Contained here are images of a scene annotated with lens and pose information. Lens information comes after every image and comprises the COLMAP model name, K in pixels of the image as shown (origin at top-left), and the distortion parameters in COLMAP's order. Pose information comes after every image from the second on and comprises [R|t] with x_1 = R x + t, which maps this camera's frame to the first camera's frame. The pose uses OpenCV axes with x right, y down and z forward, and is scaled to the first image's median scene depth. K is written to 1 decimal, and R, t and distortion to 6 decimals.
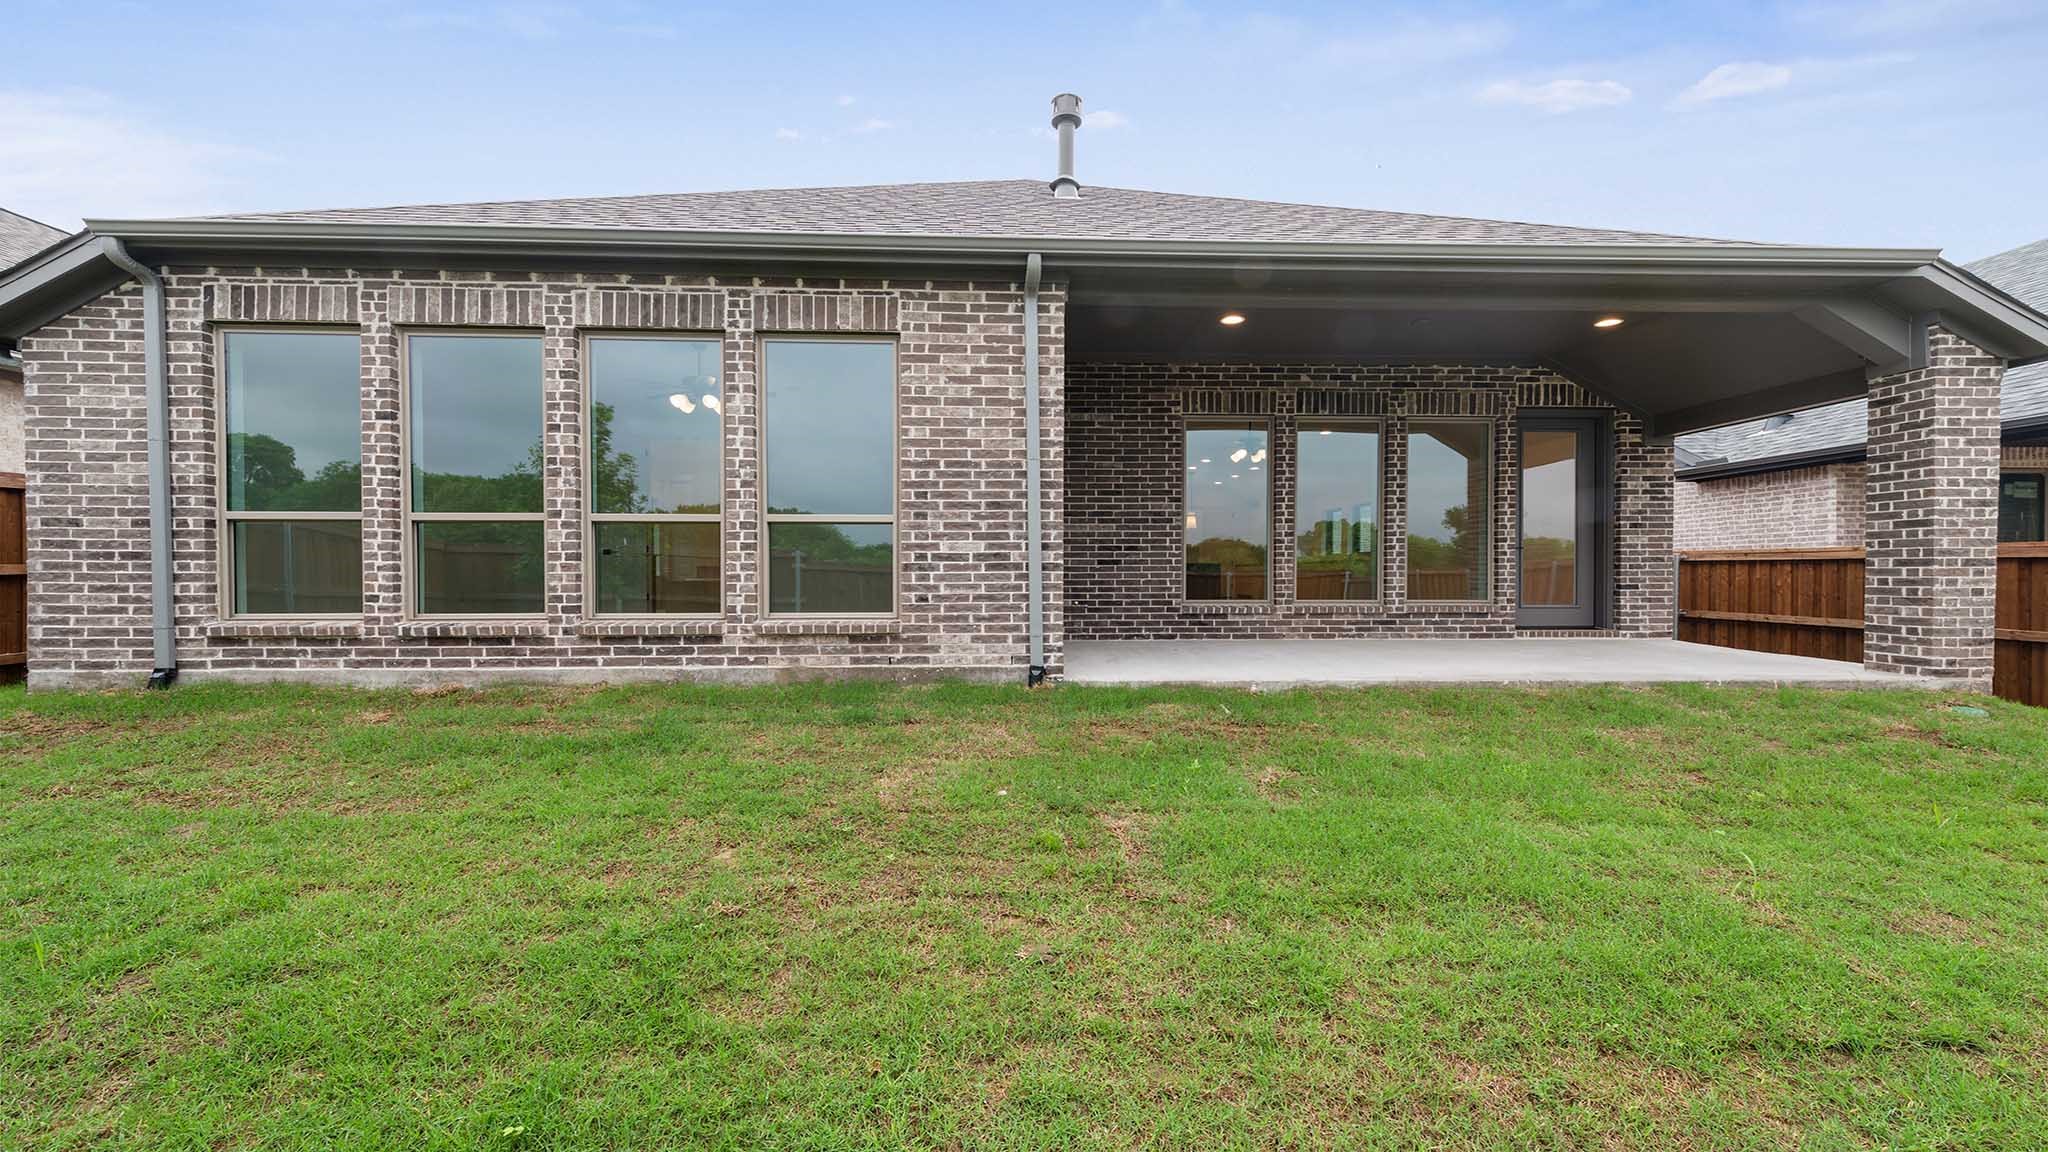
lens RADIAL K [[845.4, 0, 1024.6], [0, 845.4, 575.5], [0, 0, 1]] dist [-0.000551, -0.000002]
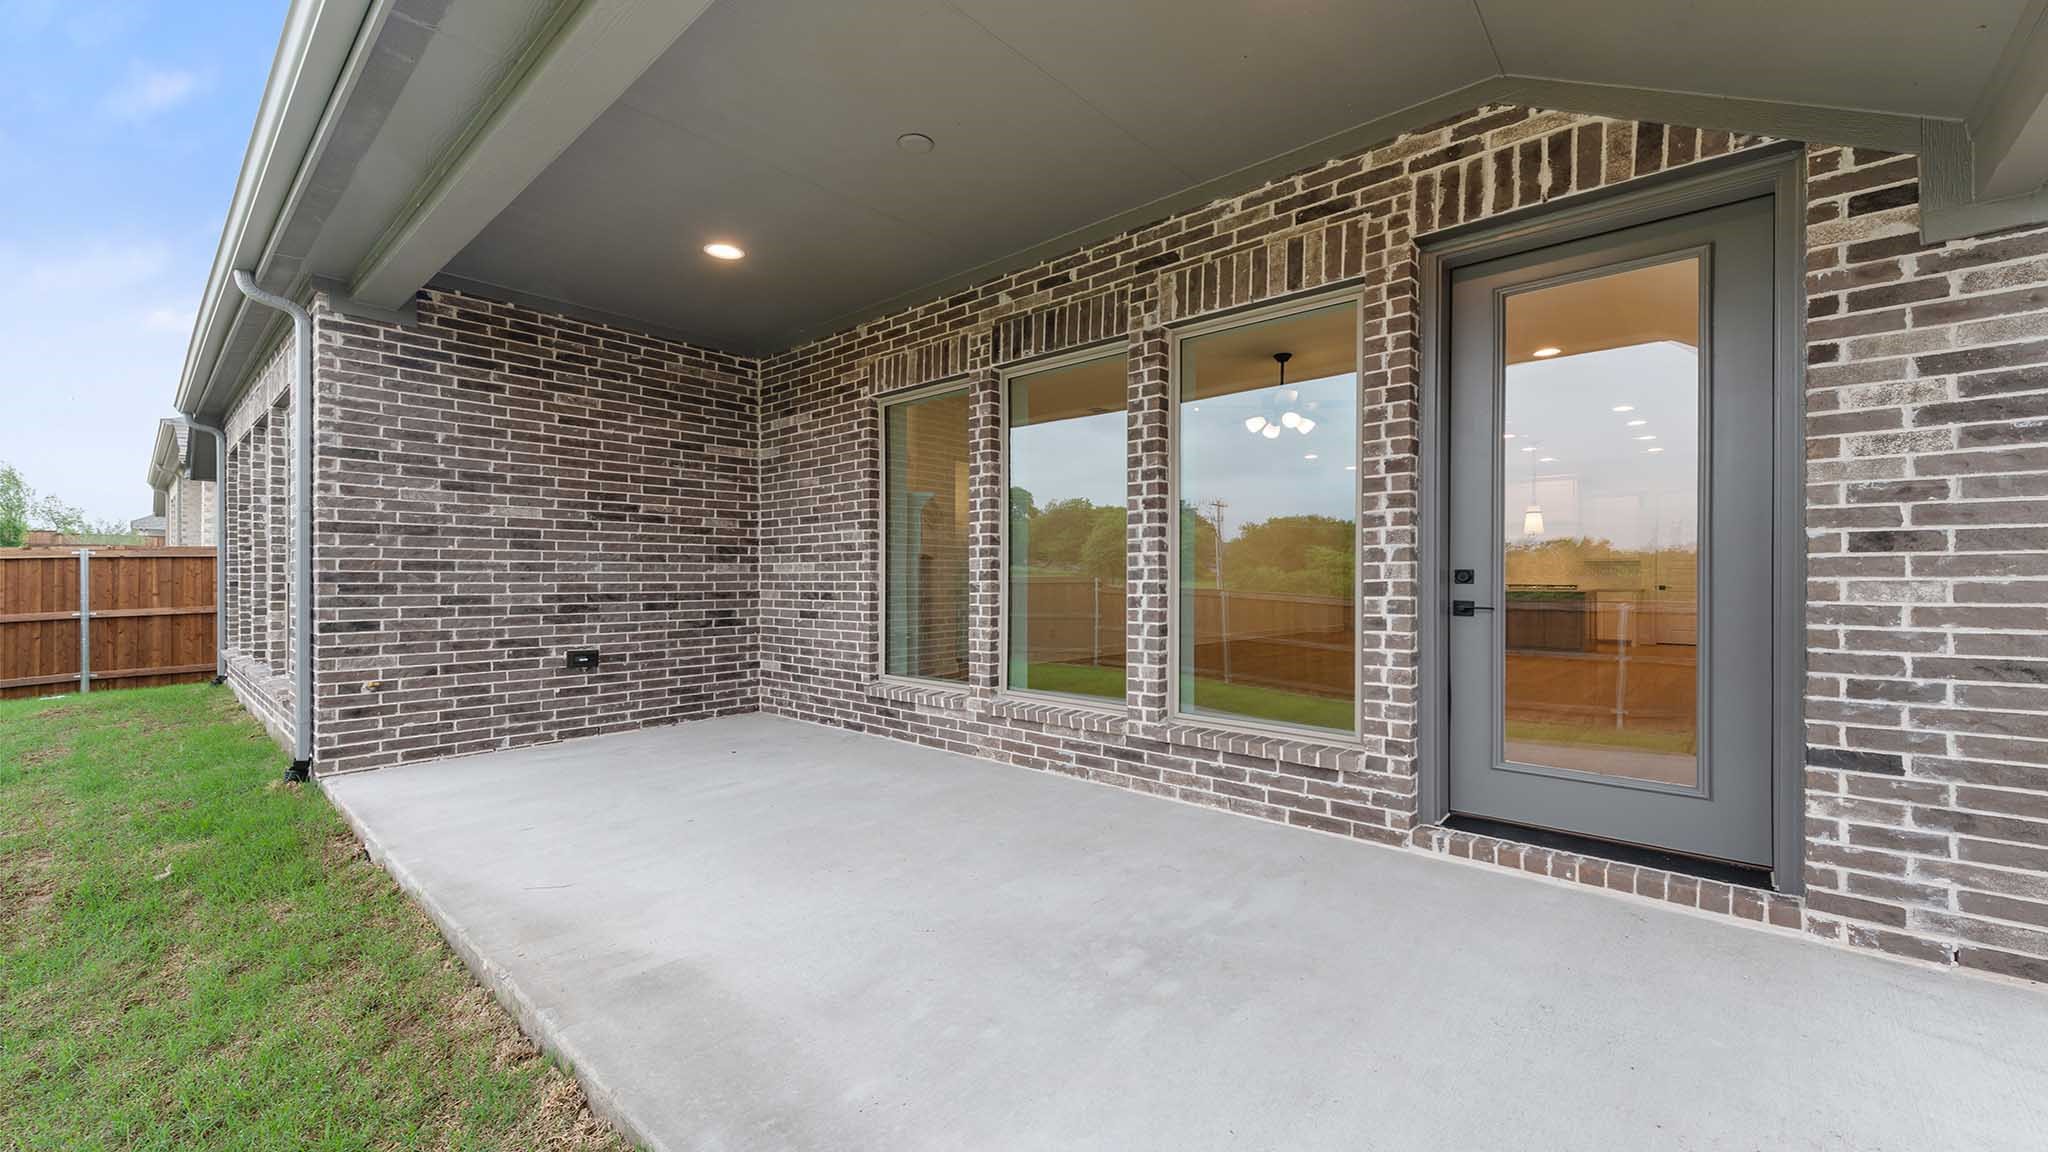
lens RADIAL K [[791.5, 0, 1023.7], [0, 791.5, 578.6], [0, 0, 1]] dist [0.004447, -0.000032]
pose [[0.729662, 0.000339, -0.683808, 0.698497], [-0.005776, 0.999967, -0.005668, -0.043983], [0.683784, 0.008085, 0.729640, 0.621655]]
